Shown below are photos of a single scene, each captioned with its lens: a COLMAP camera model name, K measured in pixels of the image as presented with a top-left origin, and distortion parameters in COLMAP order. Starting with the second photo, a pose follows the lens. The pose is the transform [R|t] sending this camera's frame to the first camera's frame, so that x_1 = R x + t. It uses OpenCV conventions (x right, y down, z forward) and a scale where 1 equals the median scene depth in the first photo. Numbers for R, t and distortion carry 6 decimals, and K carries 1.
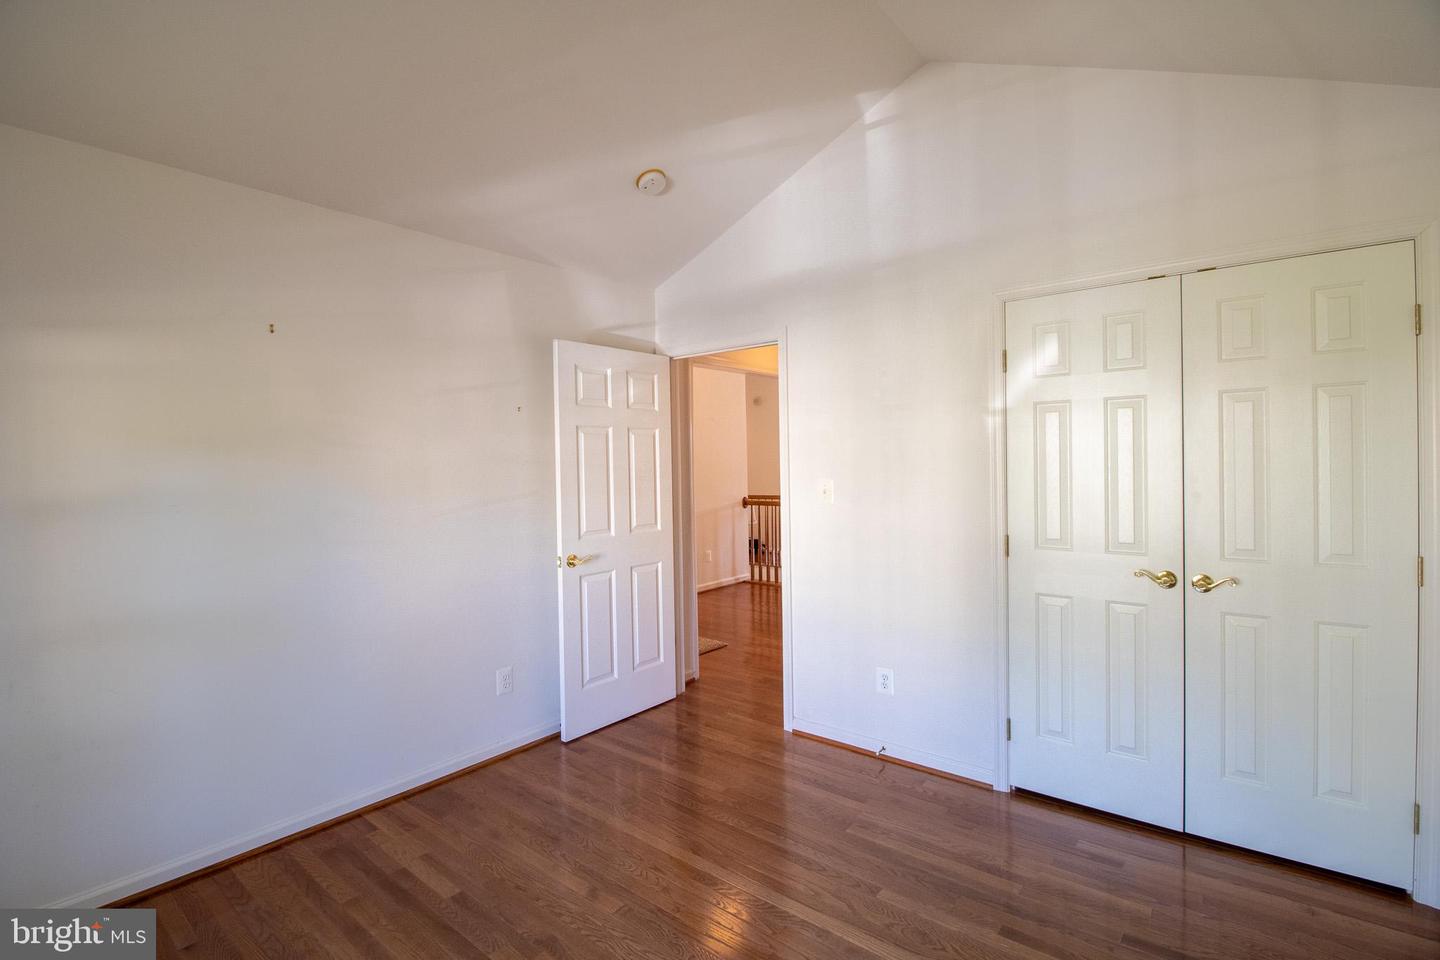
lens RADIAL K [[688.0, 0, 717.8], [0, 688.0, 457.7], [0, 0, 1]] dist [0.014027, -0.016941]
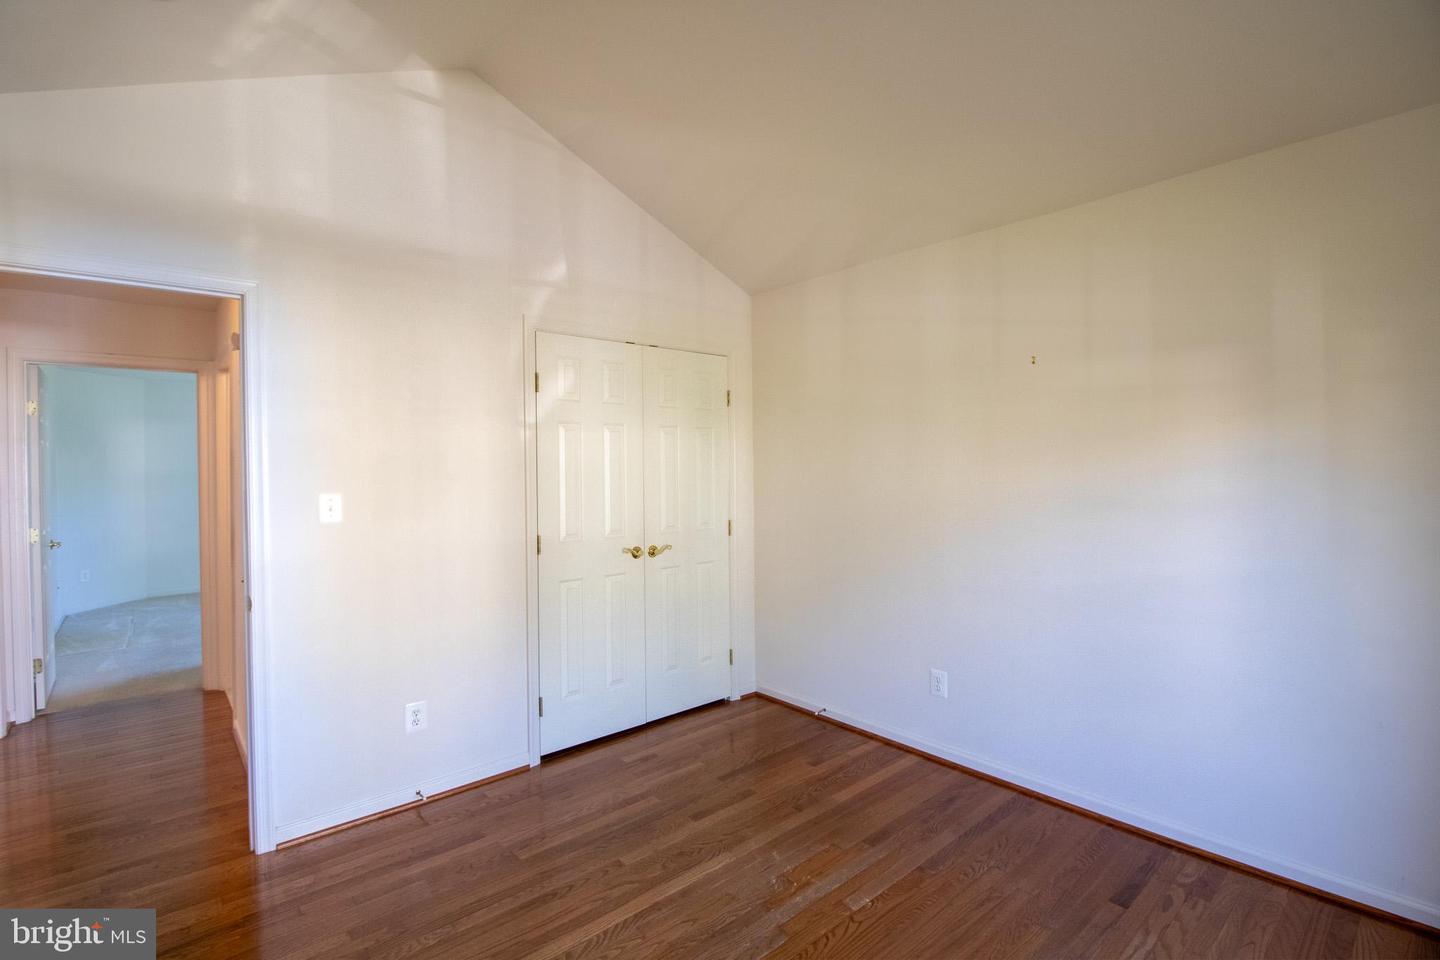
lens RADIAL K [[688.0, 0, 717.8], [0, 688.0, 457.7], [0, 0, 1]] dist [0.014027, -0.016941]
pose [[0.144055, 0.029342, 0.989135, -0.668434], [0.000290, 0.999559, -0.029693, 0.019075], [-0.989570, 0.004564, 0.143983, 0.548878]]
